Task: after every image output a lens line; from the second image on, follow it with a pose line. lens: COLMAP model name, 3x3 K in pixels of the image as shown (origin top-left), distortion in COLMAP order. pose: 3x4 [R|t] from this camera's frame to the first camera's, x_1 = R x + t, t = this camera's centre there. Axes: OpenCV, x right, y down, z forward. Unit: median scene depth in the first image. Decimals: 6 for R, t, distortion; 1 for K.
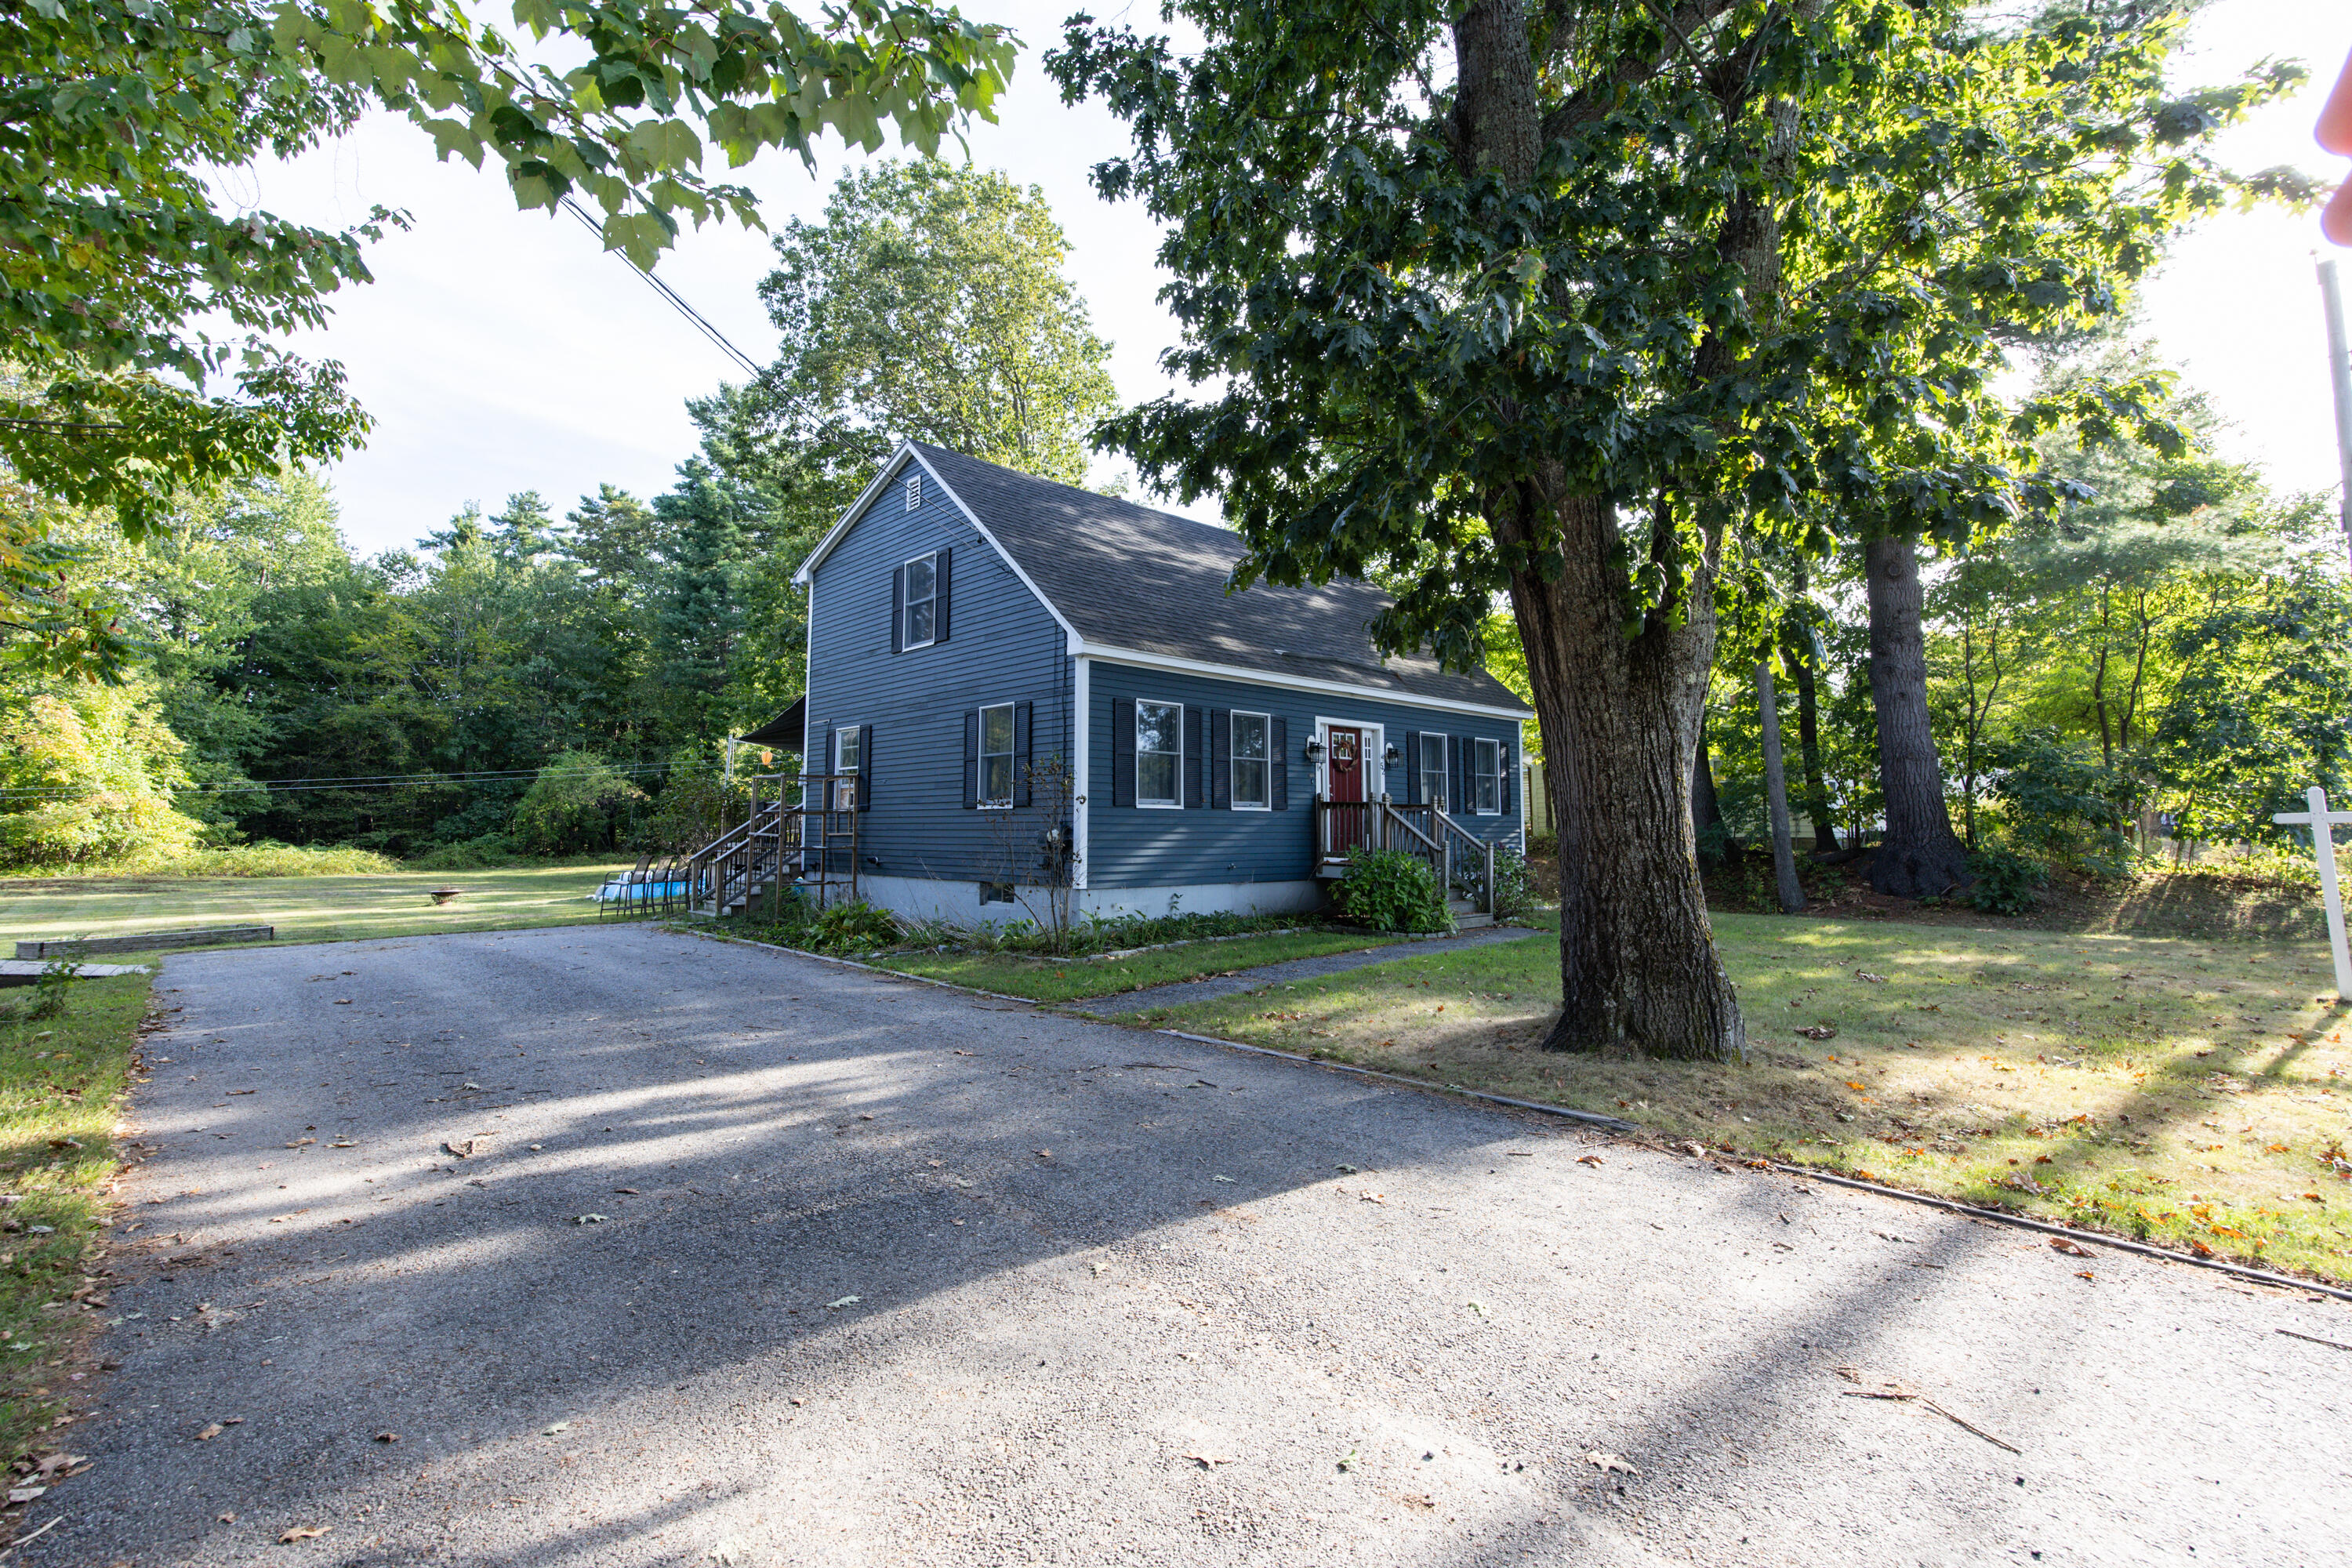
lens RADIAL K [[1092.8, 0, 1198.7], [0, 1092.8, 738.4], [0, 0, 1]] dist [0.017328, 0.000384]
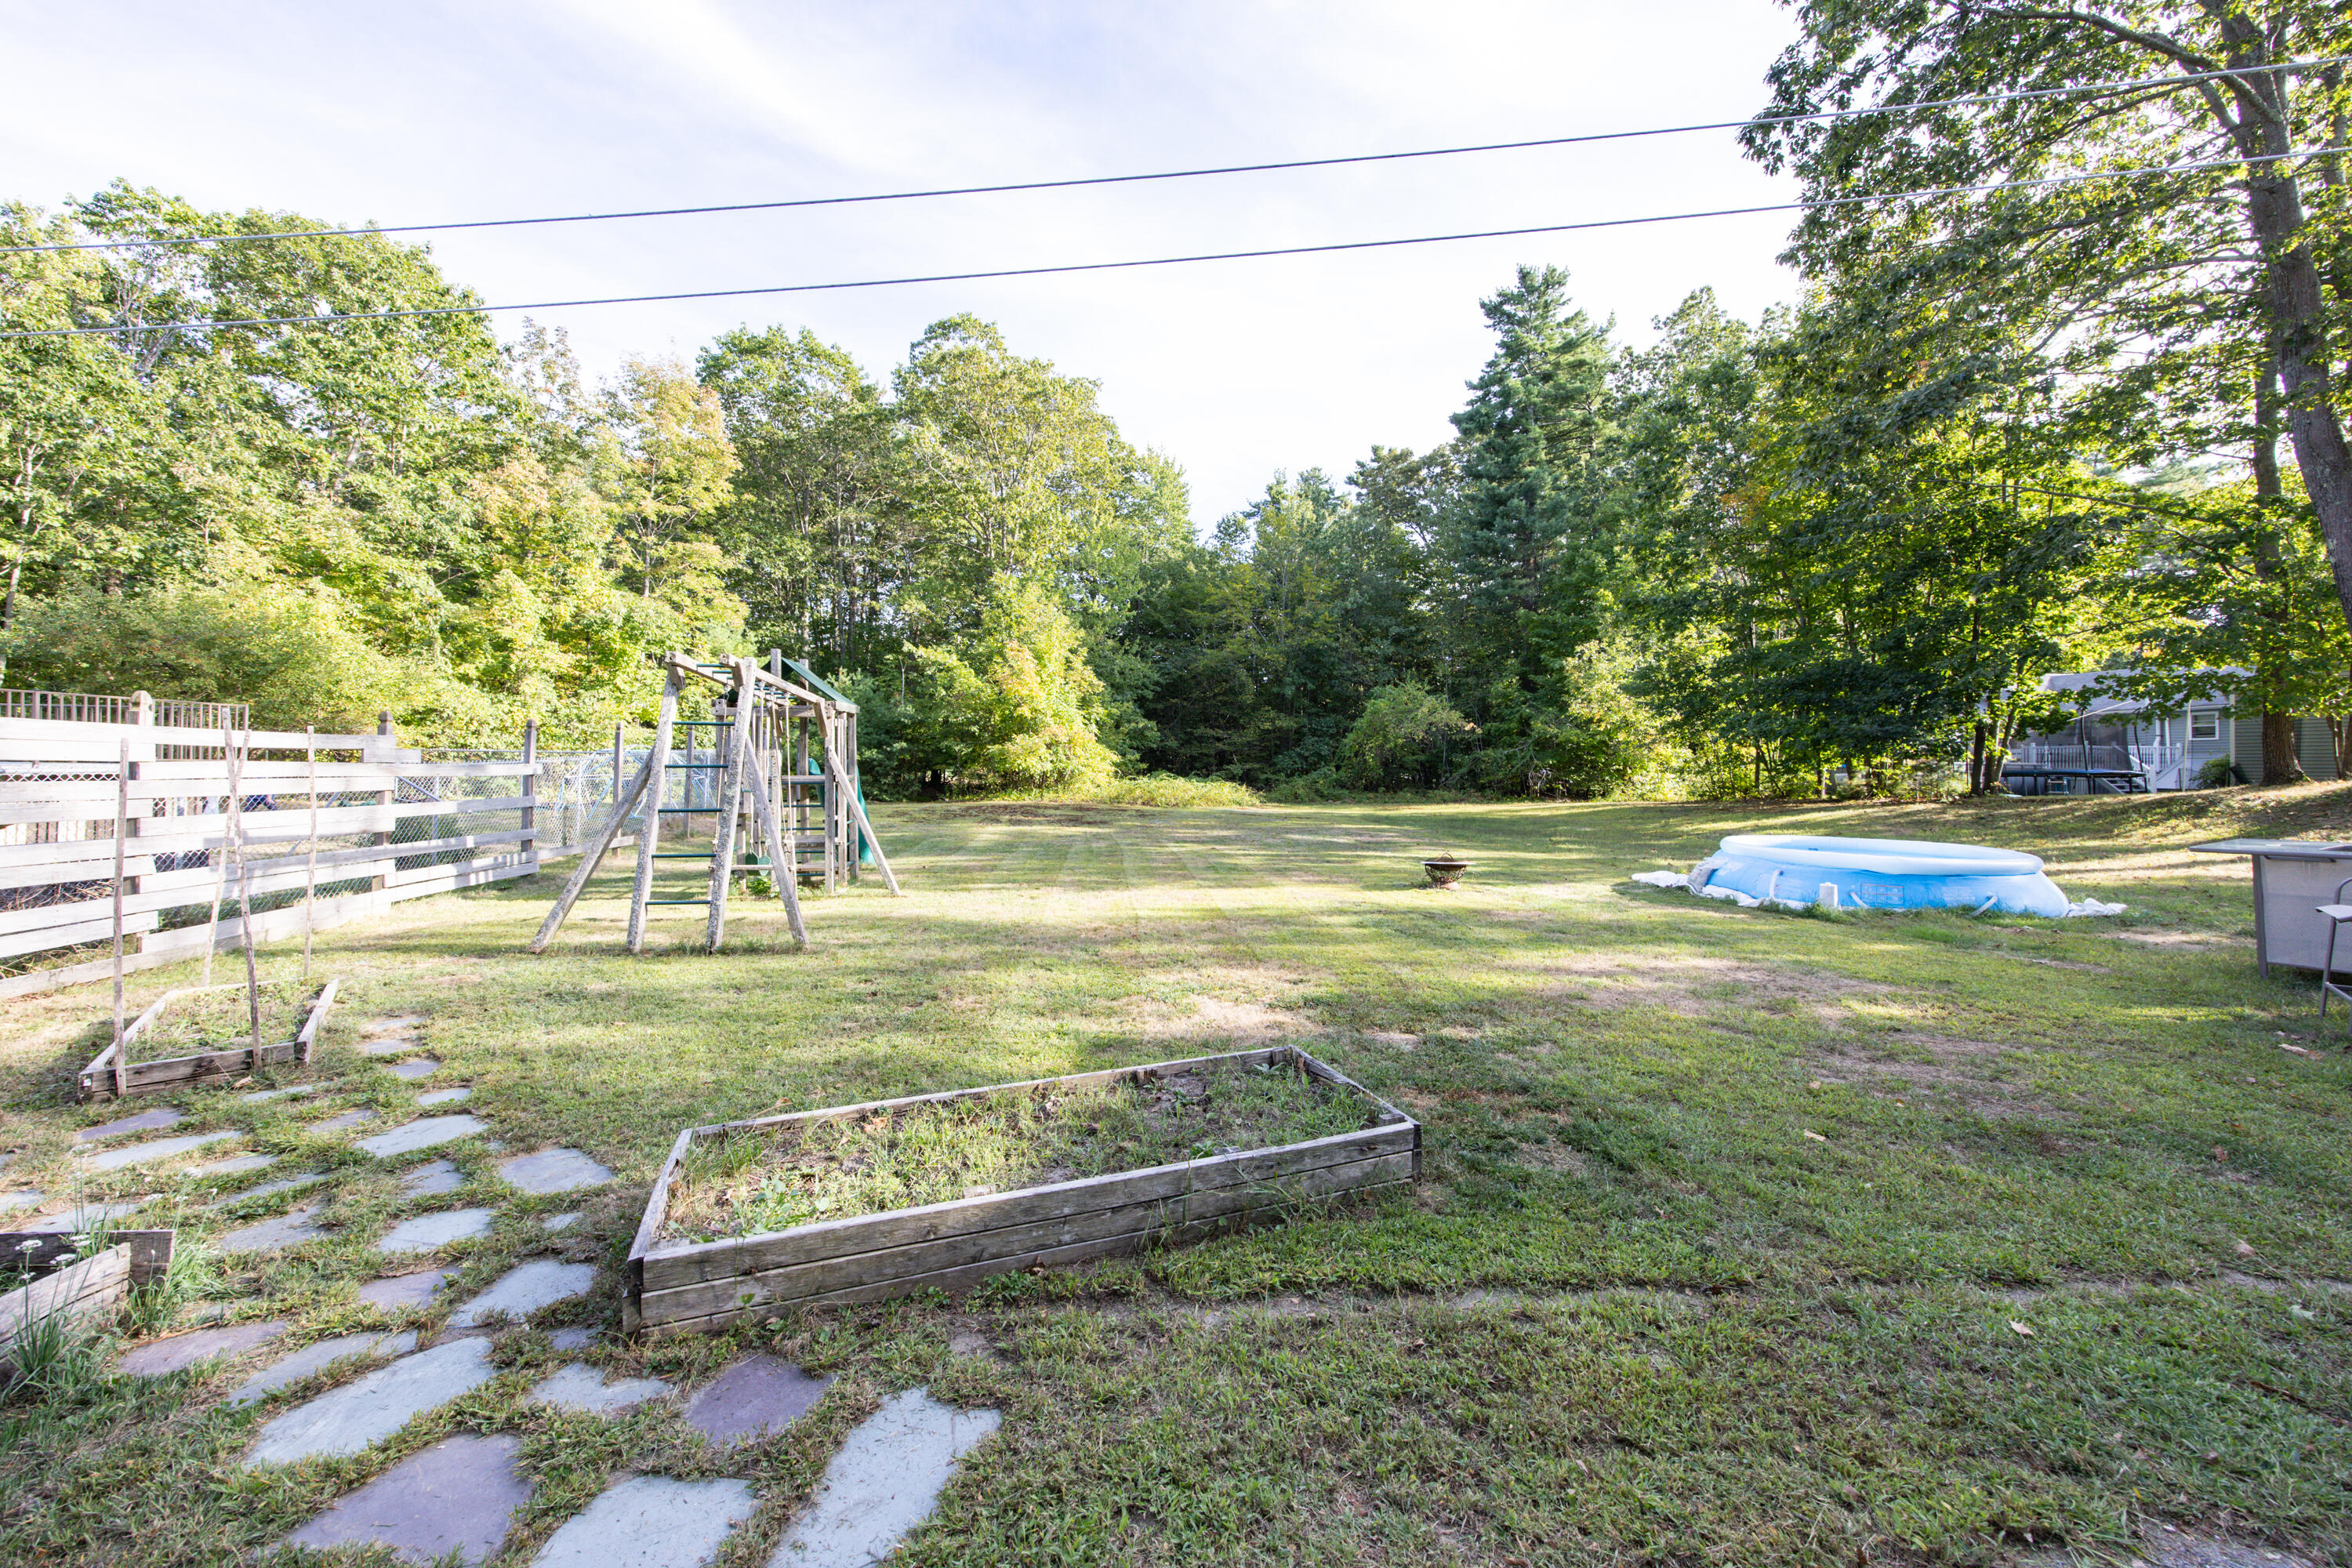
lens RADIAL K [[949.1, 0, 1174.9], [0, 949.1, 779.5], [0, 0, 1]] dist [0.000407, 0.000004]
pose [[0.785784, 0.016783, -0.618273, -0.251176], [0.040720, 0.996059, 0.078790, 0.026639], [0.617159, -0.087088, 0.782004, 0.274373]]
